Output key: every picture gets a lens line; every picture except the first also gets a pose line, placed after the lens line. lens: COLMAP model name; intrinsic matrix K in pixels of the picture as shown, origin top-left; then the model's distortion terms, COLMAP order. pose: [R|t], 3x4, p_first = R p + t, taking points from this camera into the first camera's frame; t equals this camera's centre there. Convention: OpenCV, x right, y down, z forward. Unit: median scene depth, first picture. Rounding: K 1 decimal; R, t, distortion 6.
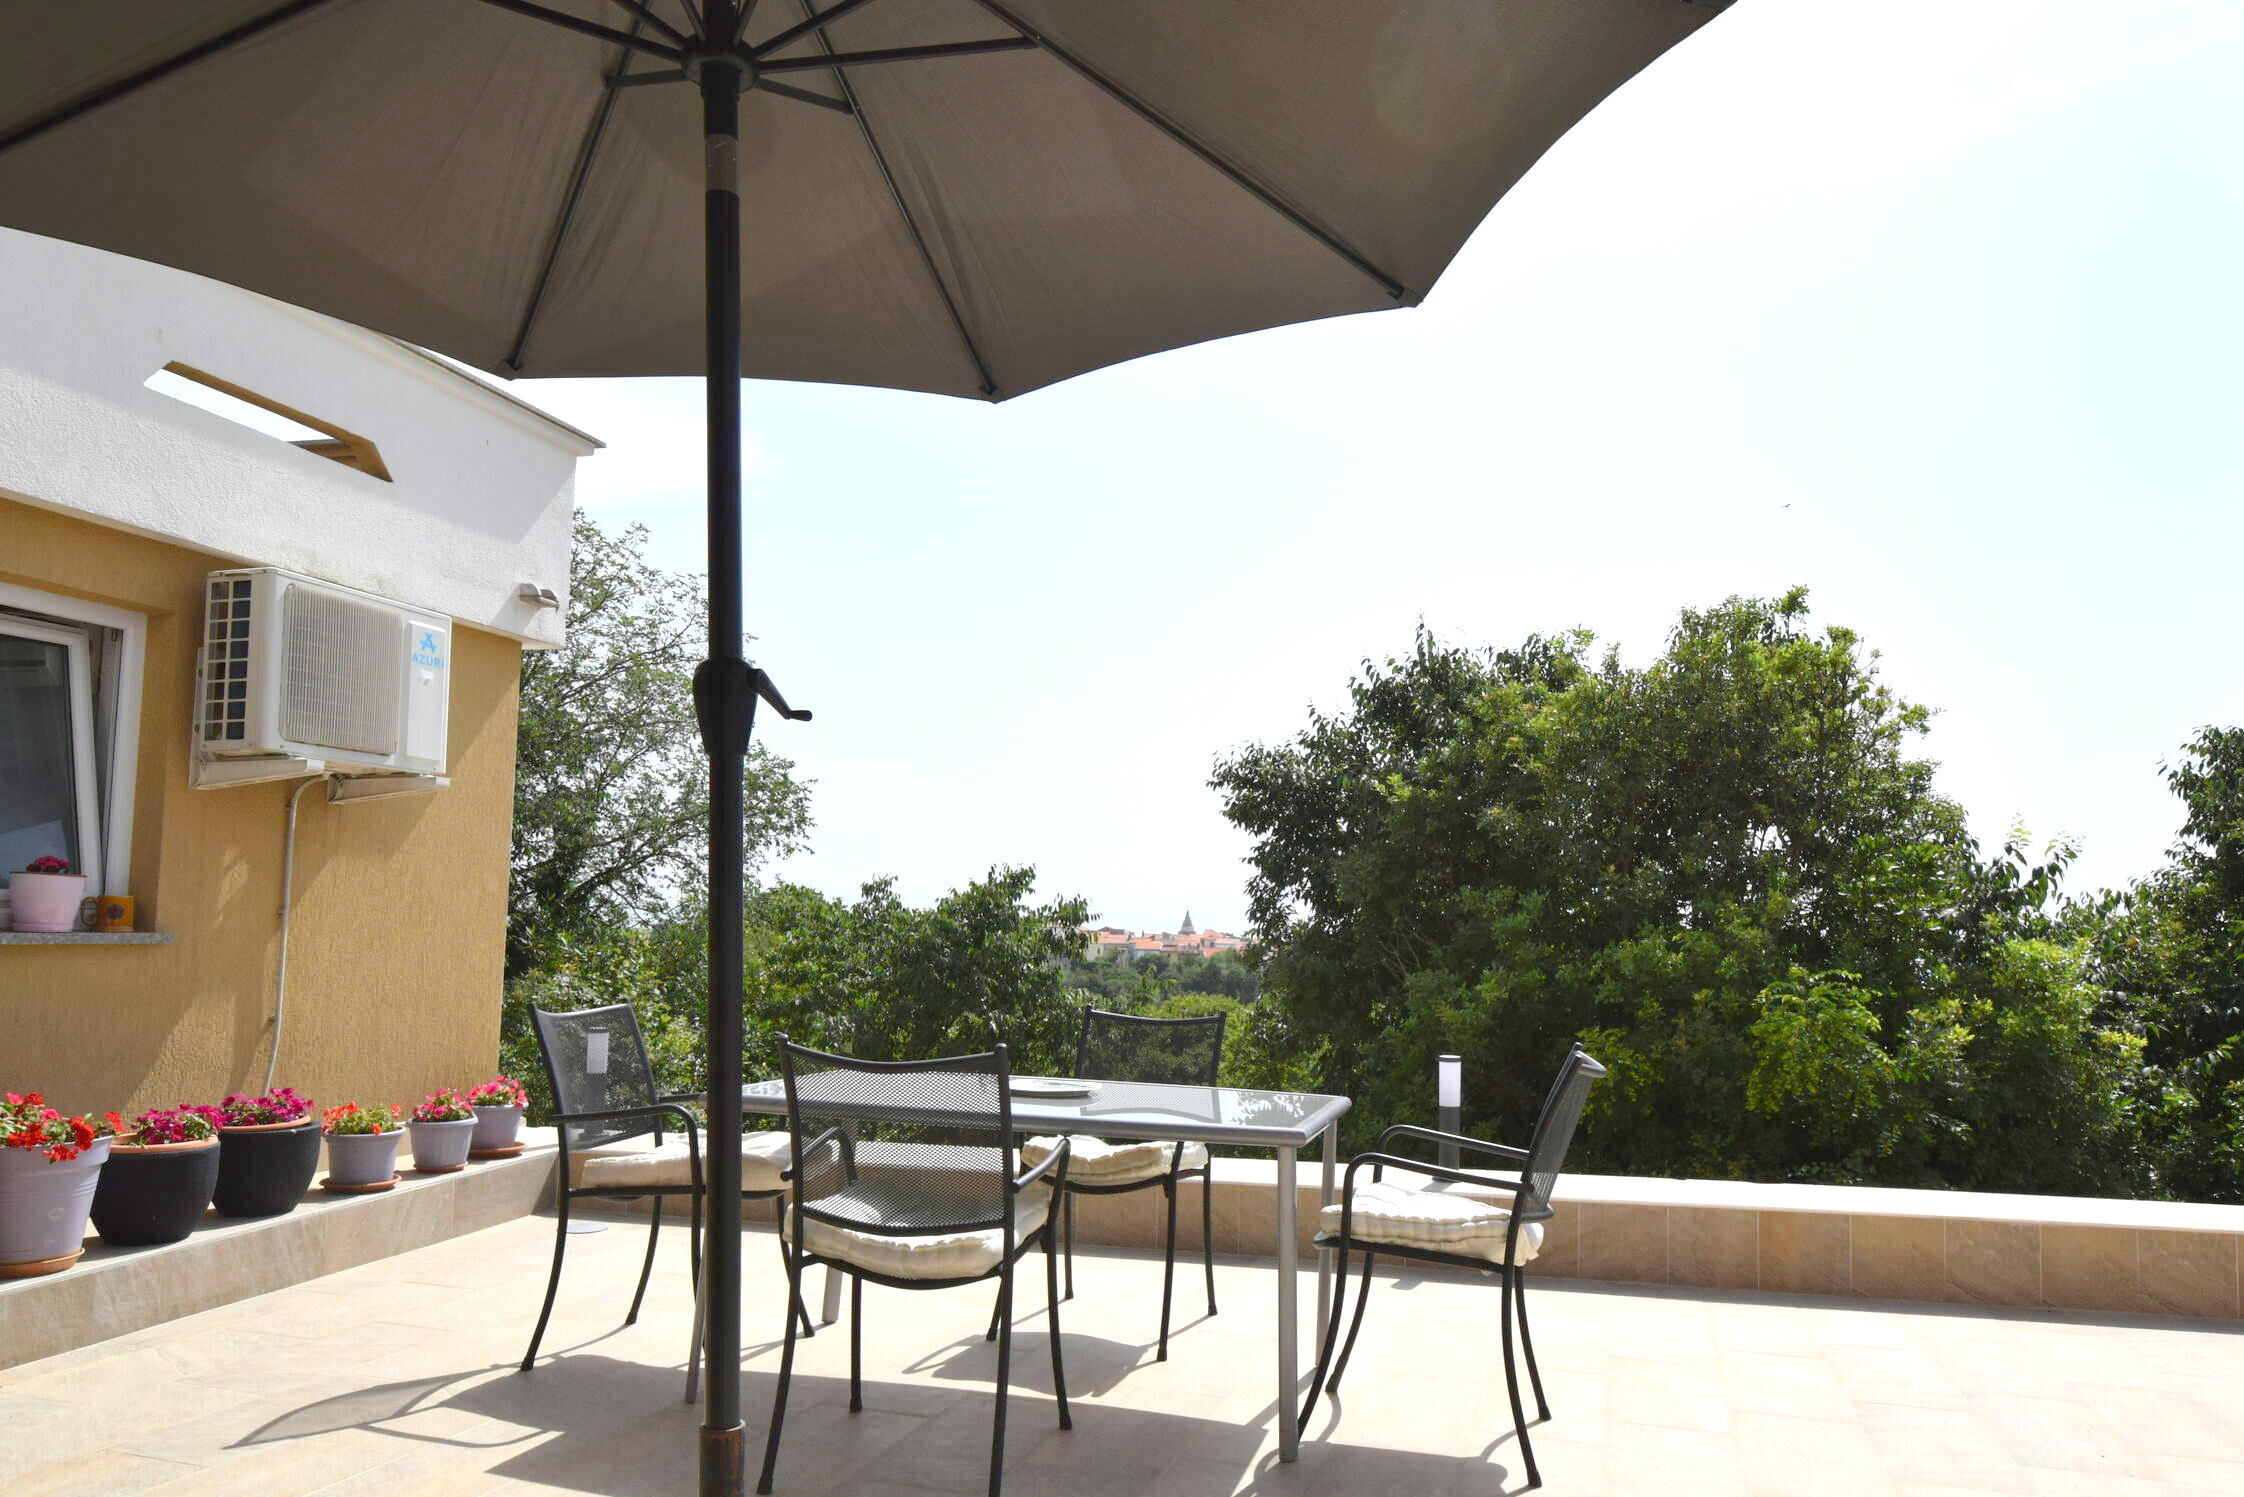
lens RADIAL K [[1436.5, 0, 1129.1], [0, 1436.5, 753.6], [0, 0, 1]] dist [0.001452, -0.000171]
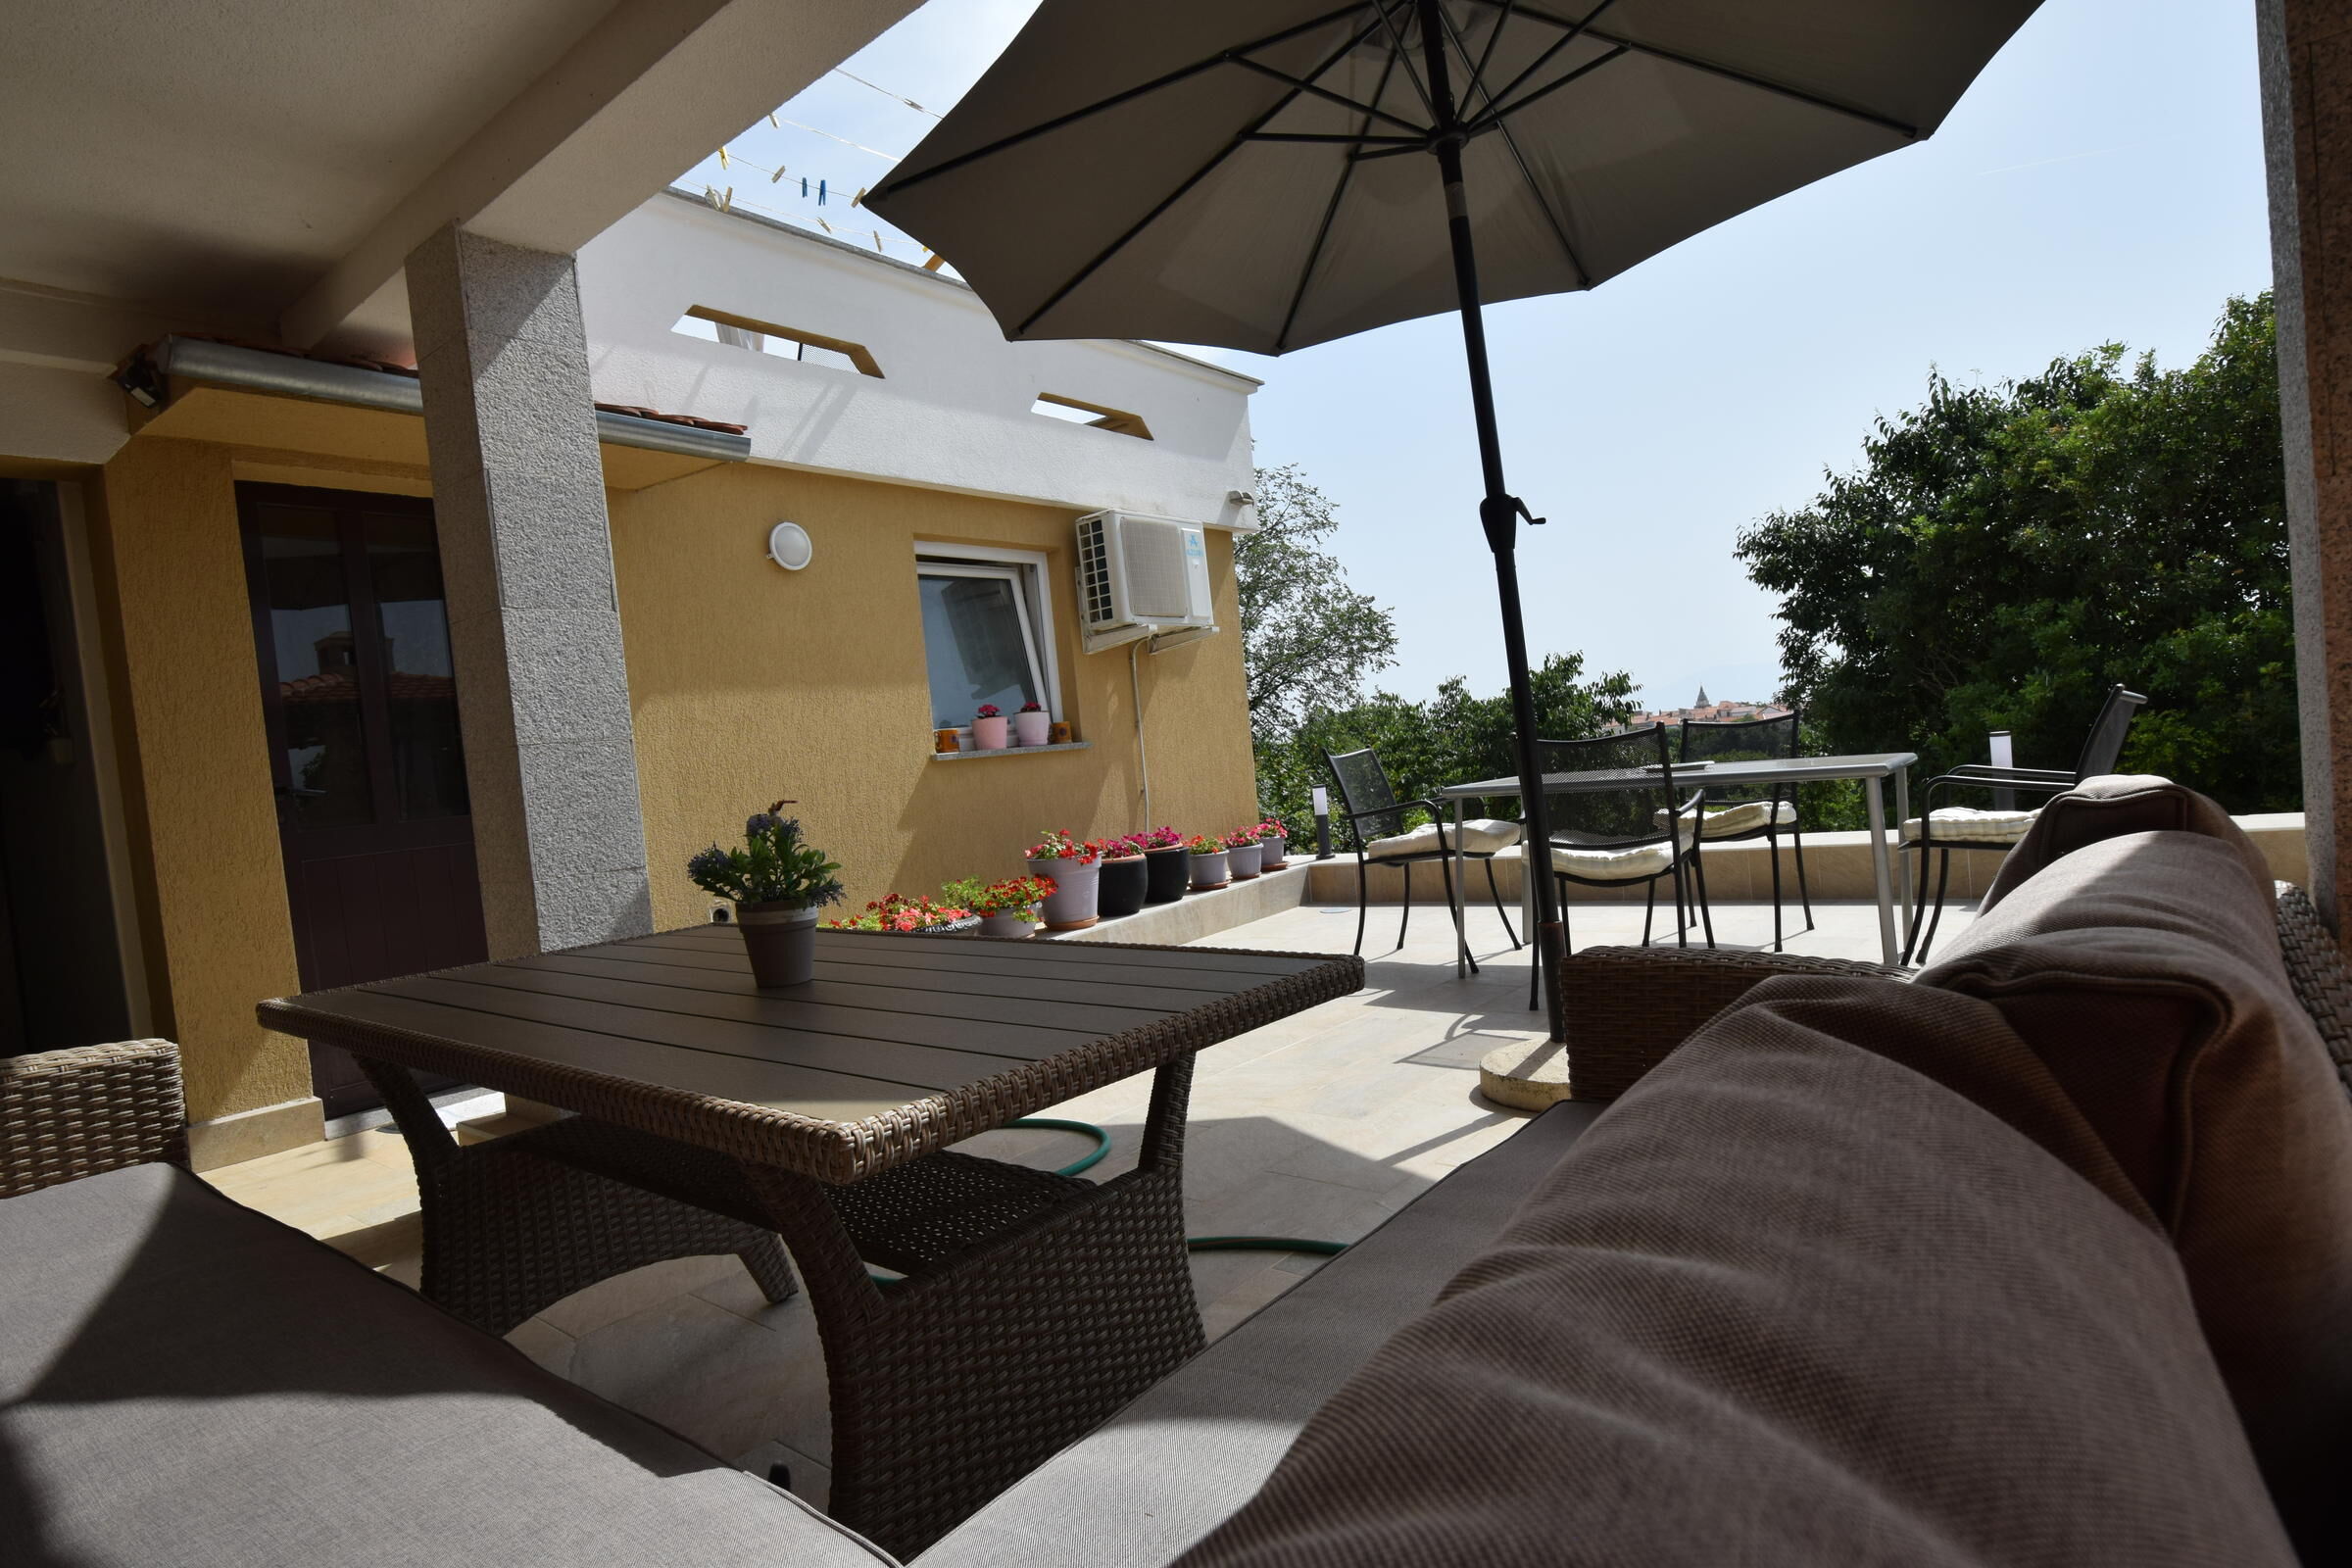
lens RADIAL K [[1199.8, 0, 1161.2], [0, 1199.8, 780.5], [0, 0, 1]] dist [-0.004733, -0.002289]
pose [[0.919607, -0.108217, -0.377640, -0.029949], [0.164959, 0.978825, 0.121204, 0.005977], [0.356527, -0.173755, 0.917986, -0.111059]]
